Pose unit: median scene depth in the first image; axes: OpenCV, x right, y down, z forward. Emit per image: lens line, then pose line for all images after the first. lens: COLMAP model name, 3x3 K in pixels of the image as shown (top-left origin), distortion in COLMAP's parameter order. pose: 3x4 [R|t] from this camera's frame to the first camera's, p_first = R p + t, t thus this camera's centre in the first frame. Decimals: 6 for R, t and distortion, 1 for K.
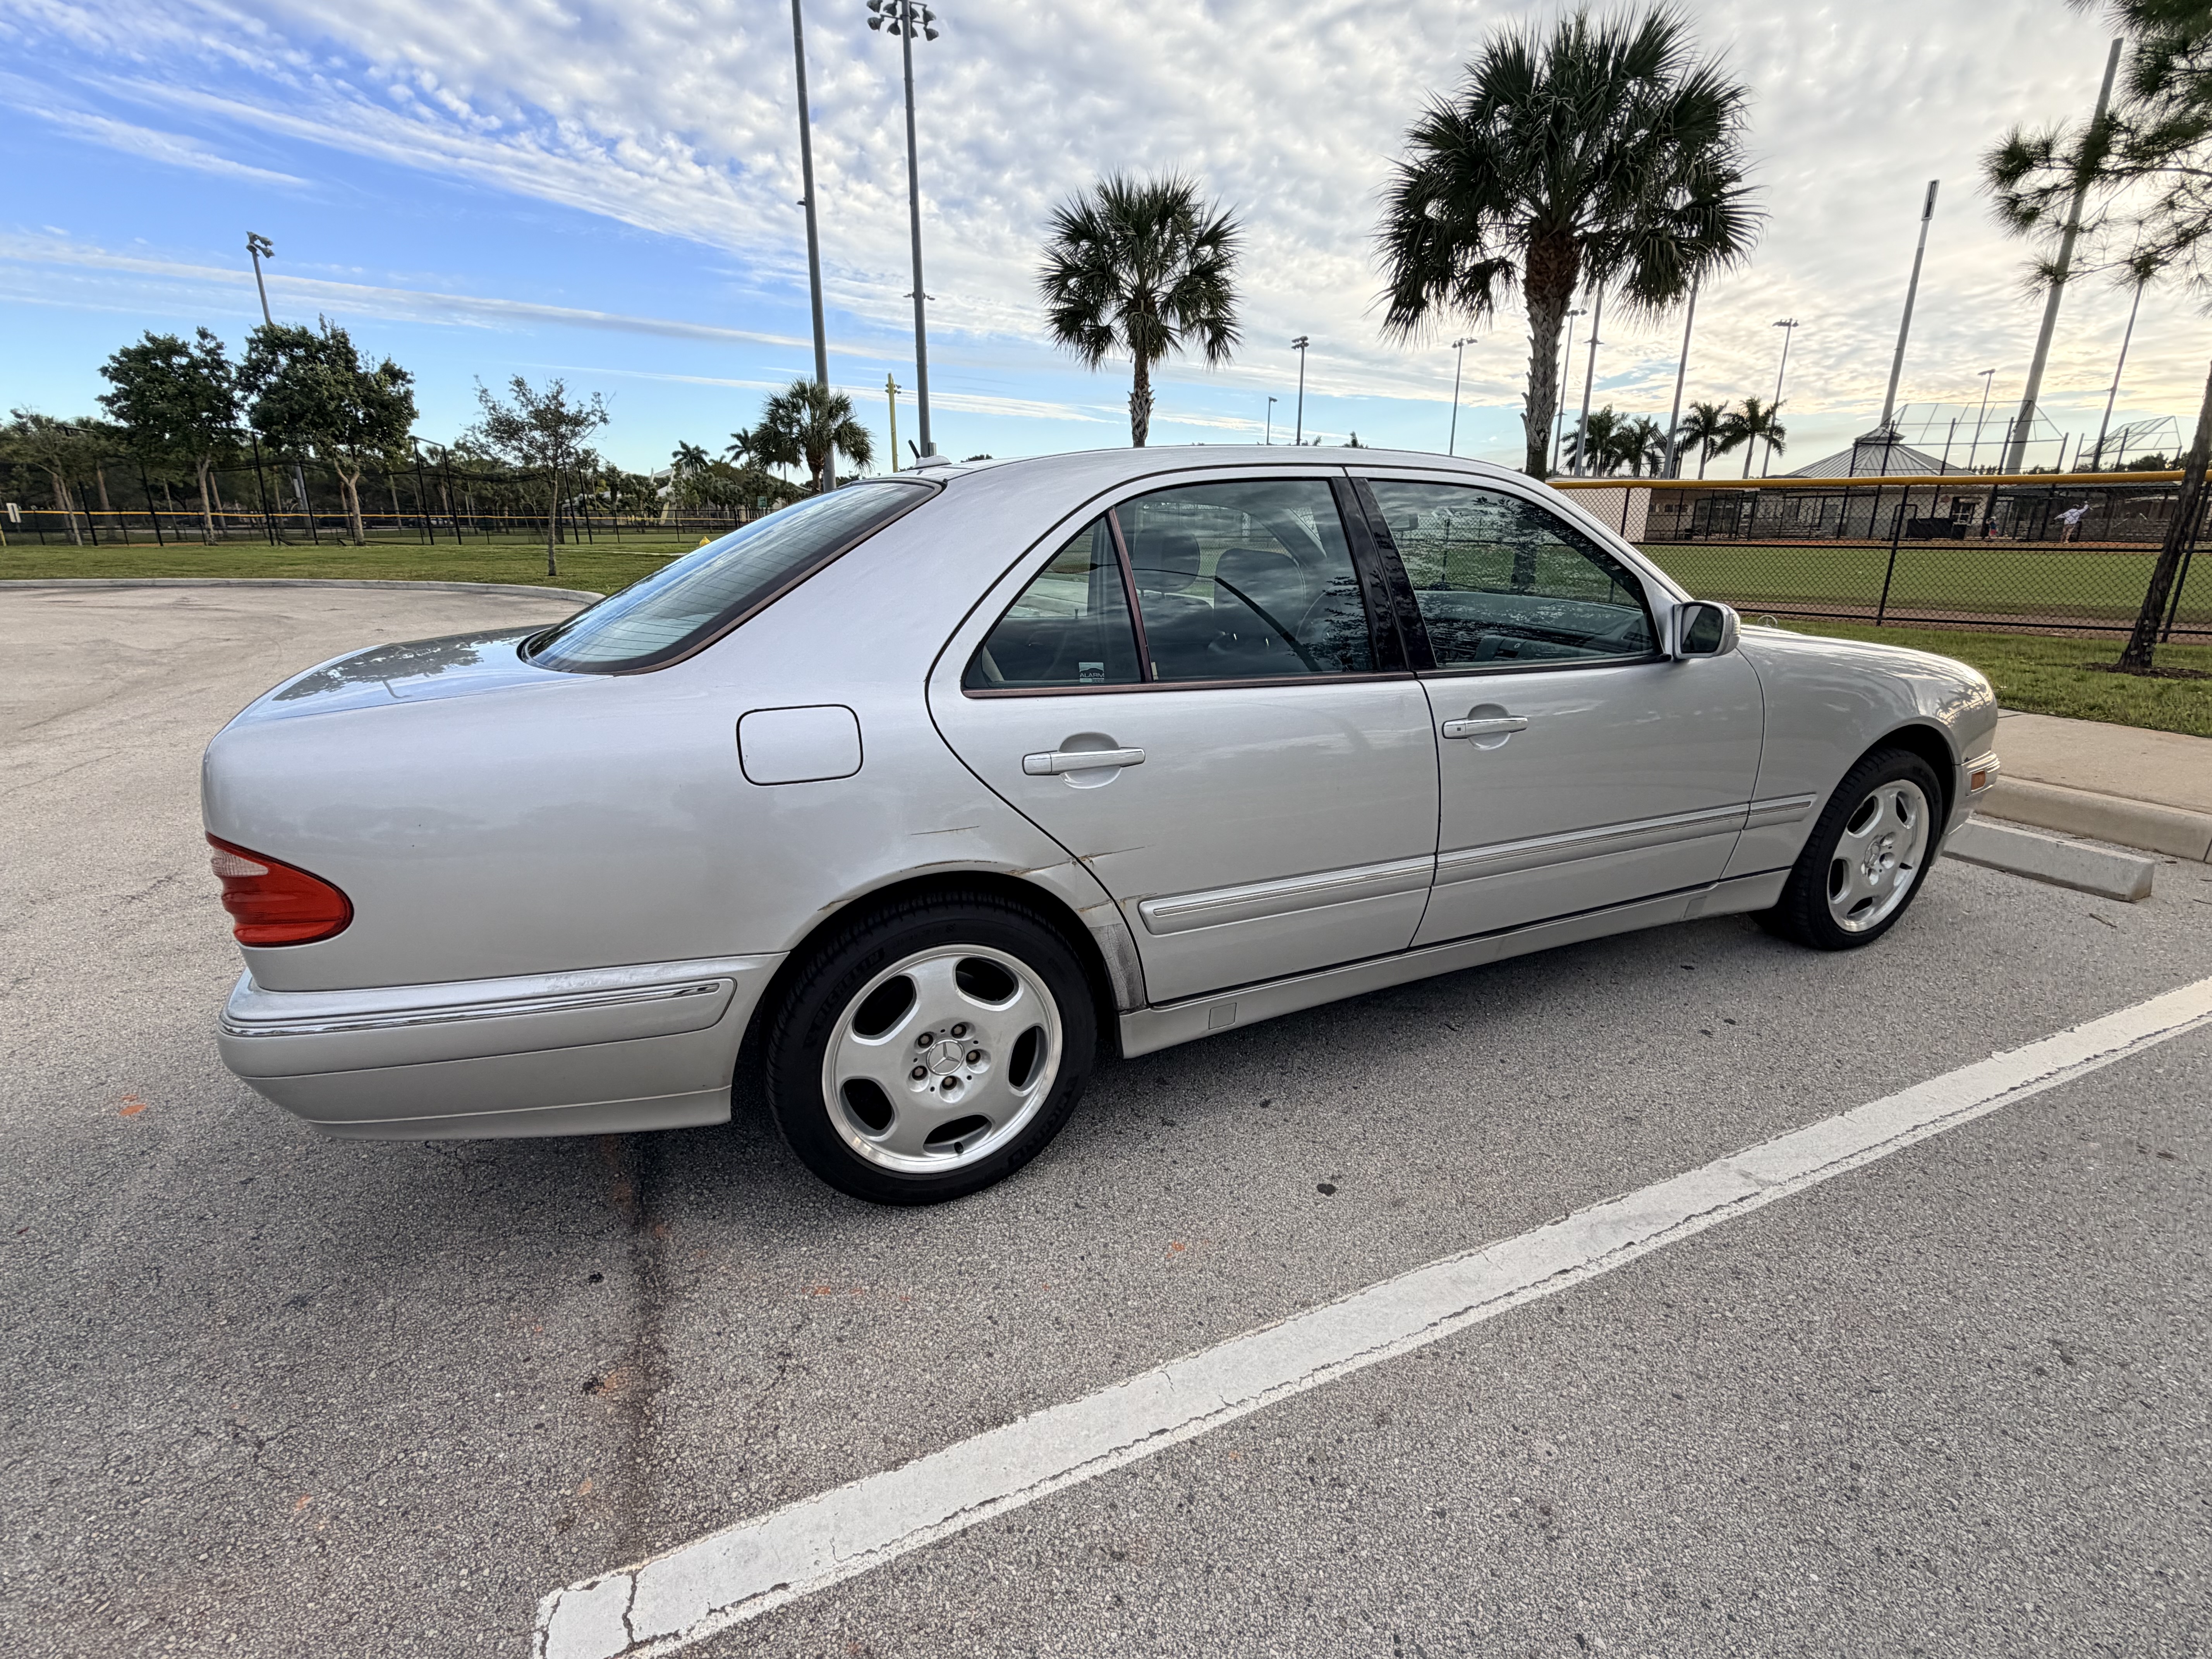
lens RADIAL K [[1047.1, 0, 1119.4], [0, 1047.1, 859.8], [0, 0, 1]] dist [-0.000127, -0.000356]
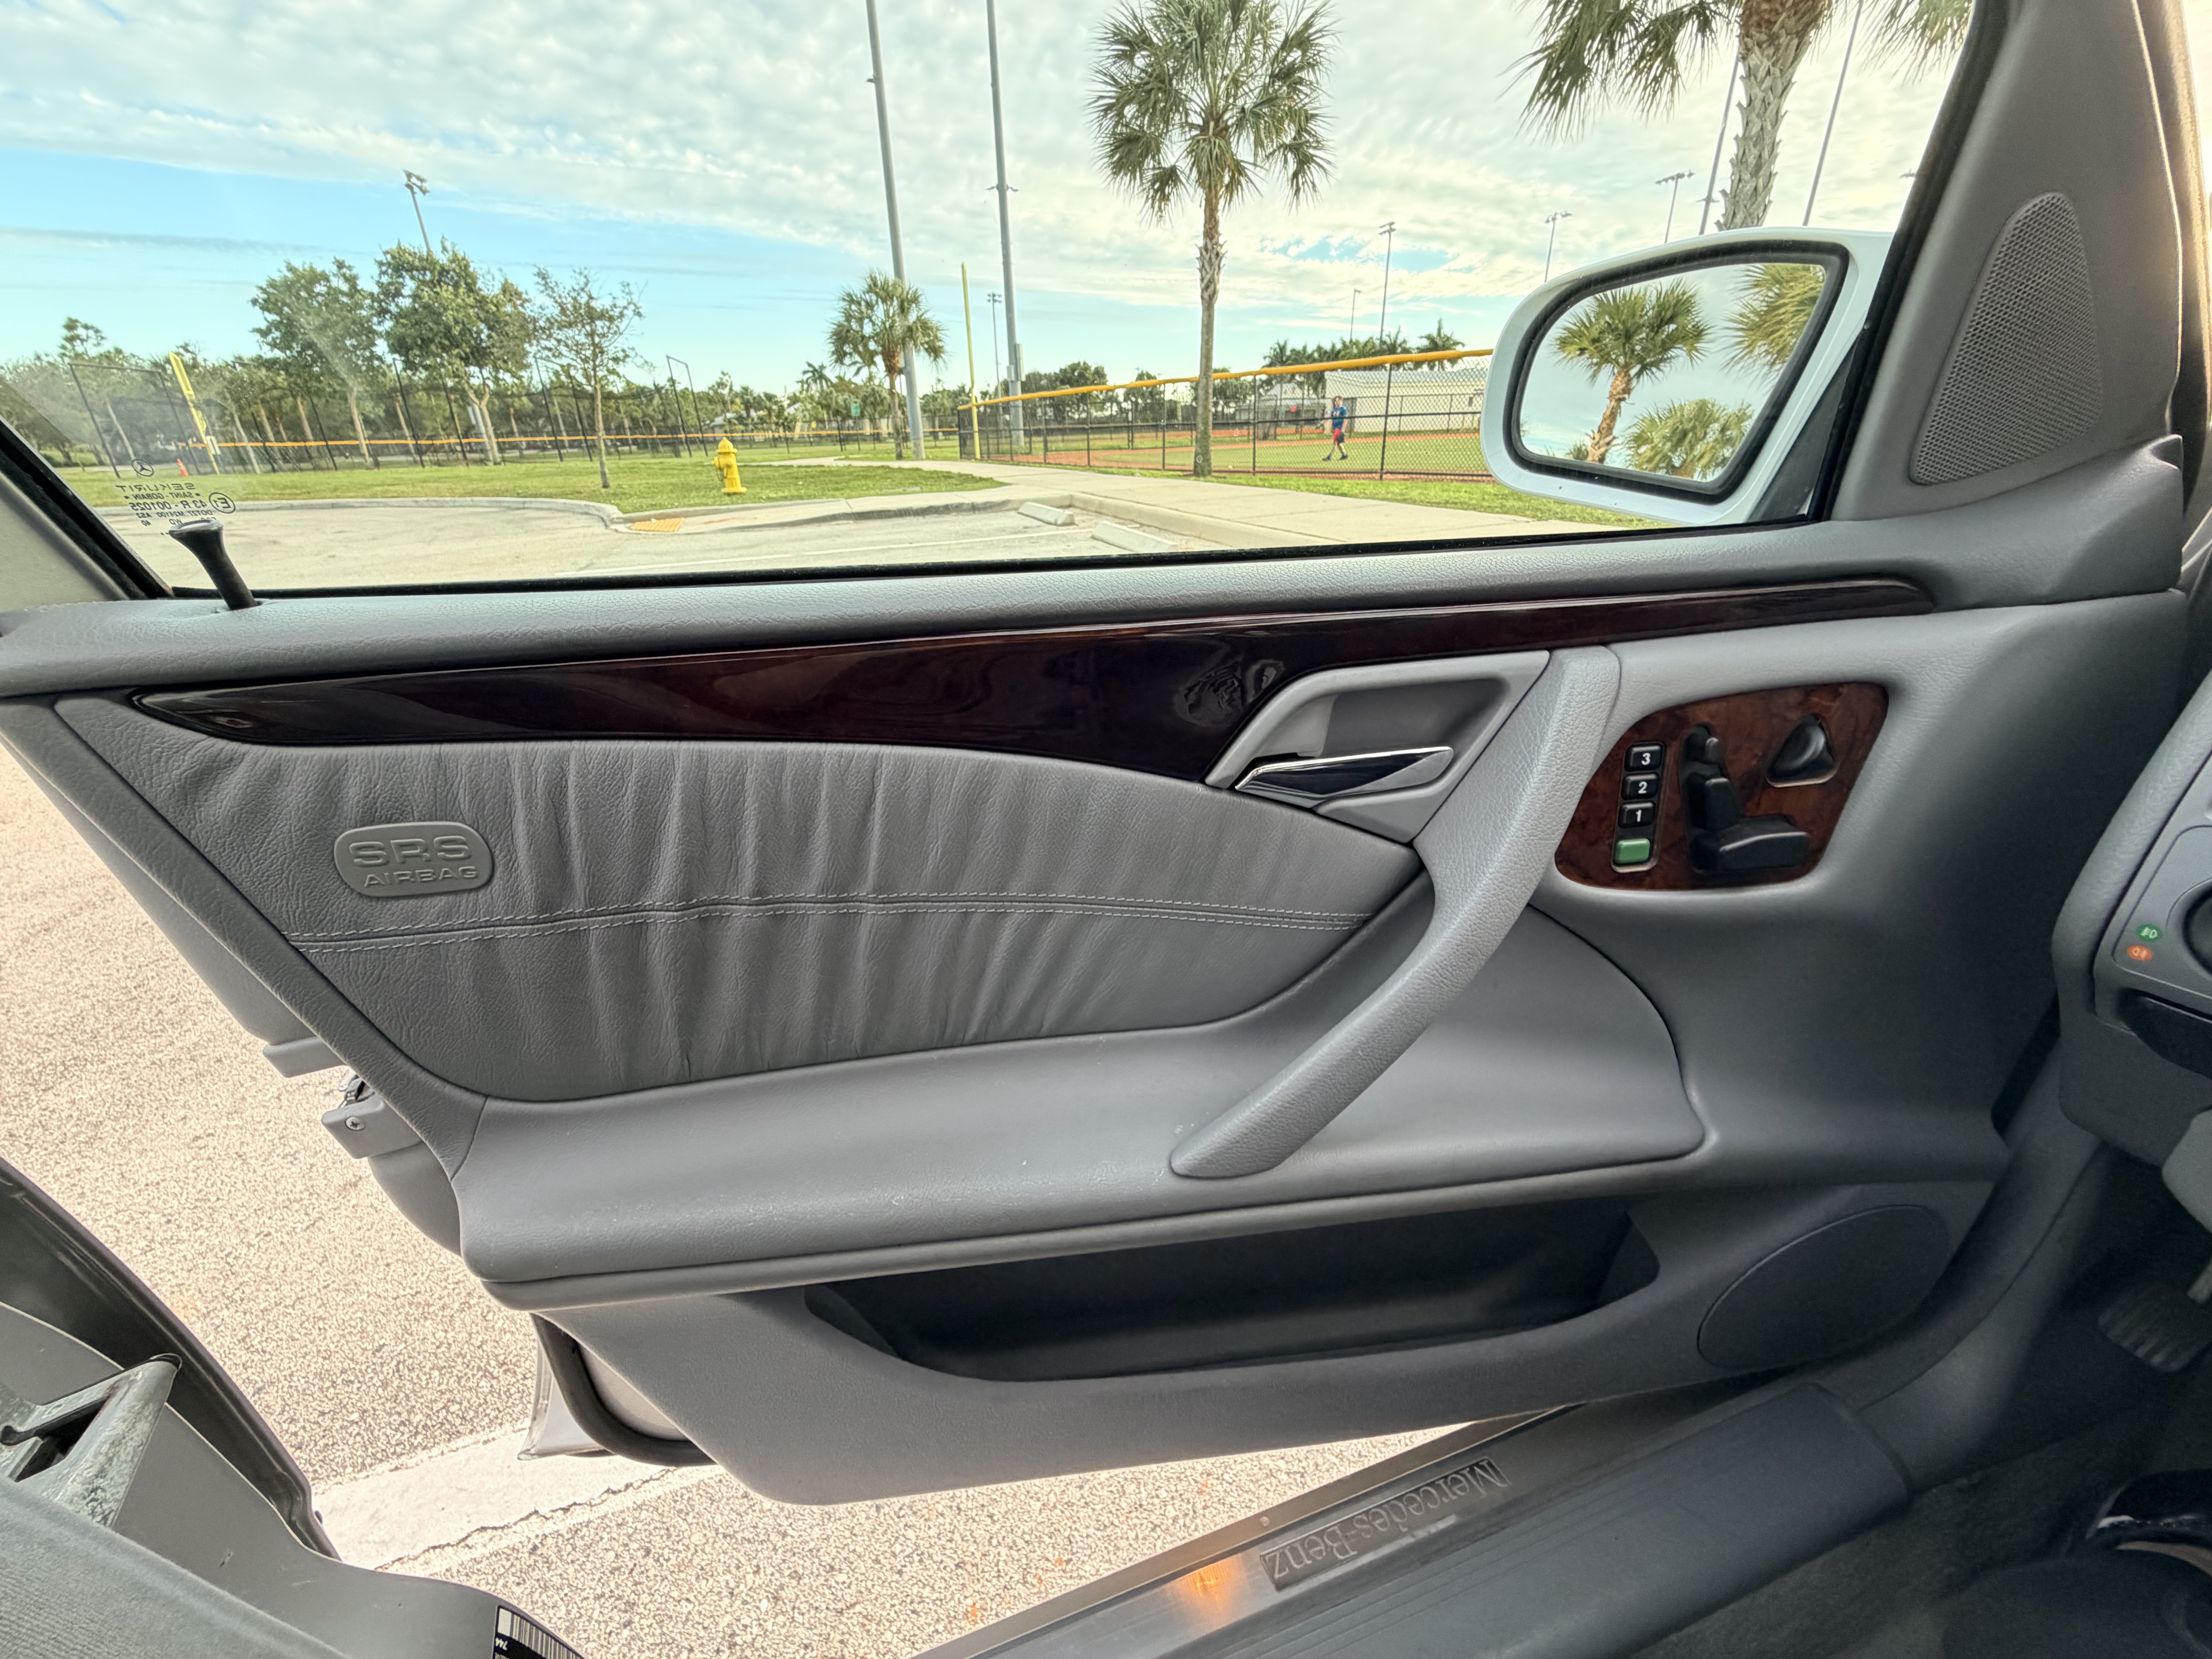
lens RADIAL K [[882.9, 0, 1139.8], [0, 882.9, 831.8], [0, 0, 1]] dist [-0.001441, -0.000159]
pose [[0.996558, 0.004856, -0.082753, 0.019560], [0.004807, 0.993219, 0.116162, -0.044972], [0.082756, -0.116160, 0.989777, 0.183734]]
